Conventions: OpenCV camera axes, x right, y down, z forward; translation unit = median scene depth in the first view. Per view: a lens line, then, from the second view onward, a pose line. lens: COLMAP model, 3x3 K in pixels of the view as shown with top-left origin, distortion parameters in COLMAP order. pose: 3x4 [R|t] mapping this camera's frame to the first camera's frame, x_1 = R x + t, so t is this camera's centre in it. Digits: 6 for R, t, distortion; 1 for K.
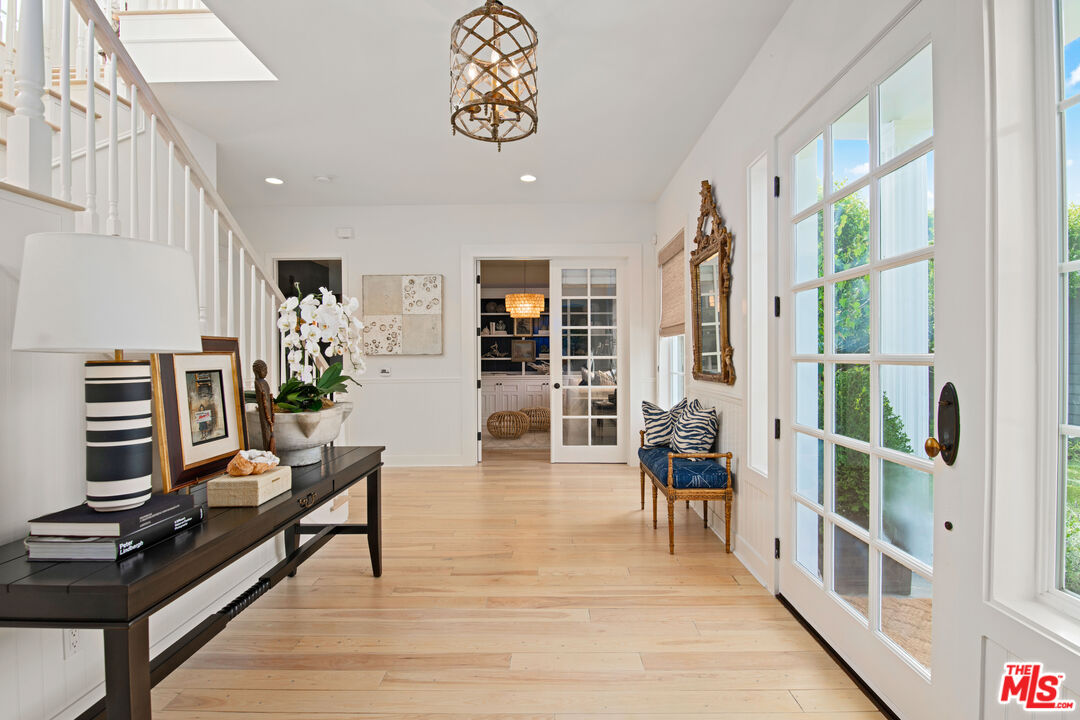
lens RADIAL K [[548.1, 0, 540.0], [0, 548.1, 360.0], [0, 0, 1]] dist [-0.000845, -0.000217]
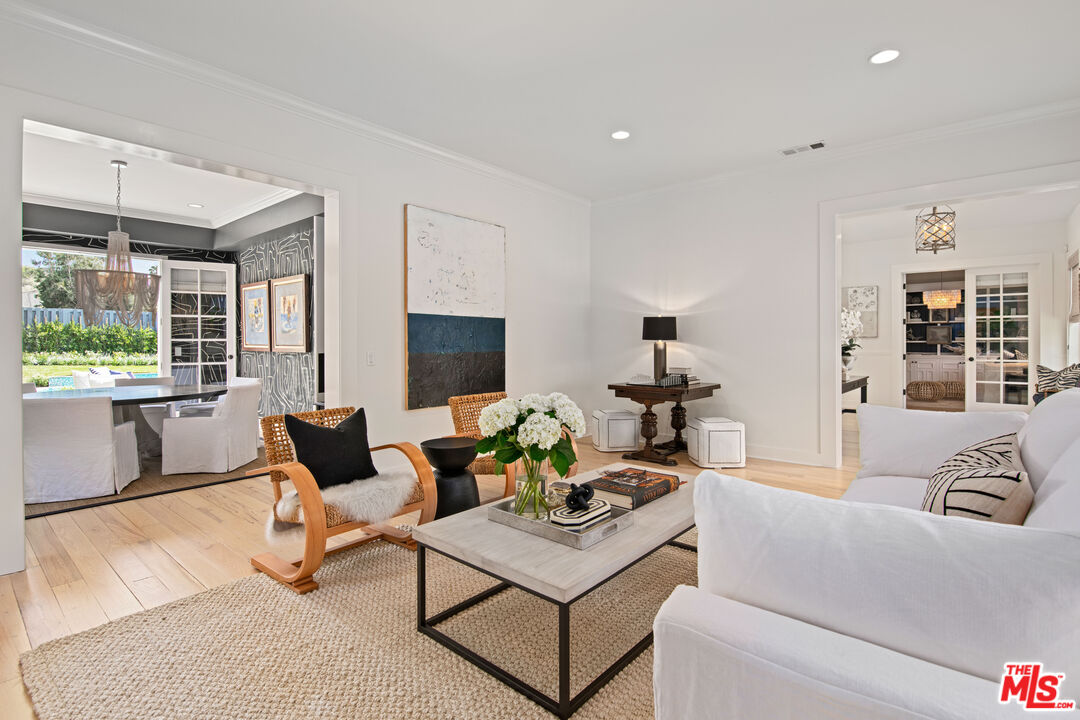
lens RADIAL K [[549.8, 0, 540.5], [0, 549.8, 341.1], [0, 0, 1]] dist [-0.002598, -0.000992]
pose [[0.797638, 0.000889, -0.603136, -0.001238], [-0.006684, 0.999951, -0.007366, 0.017199], [0.603100, 0.009906, 0.797604, -0.726017]]
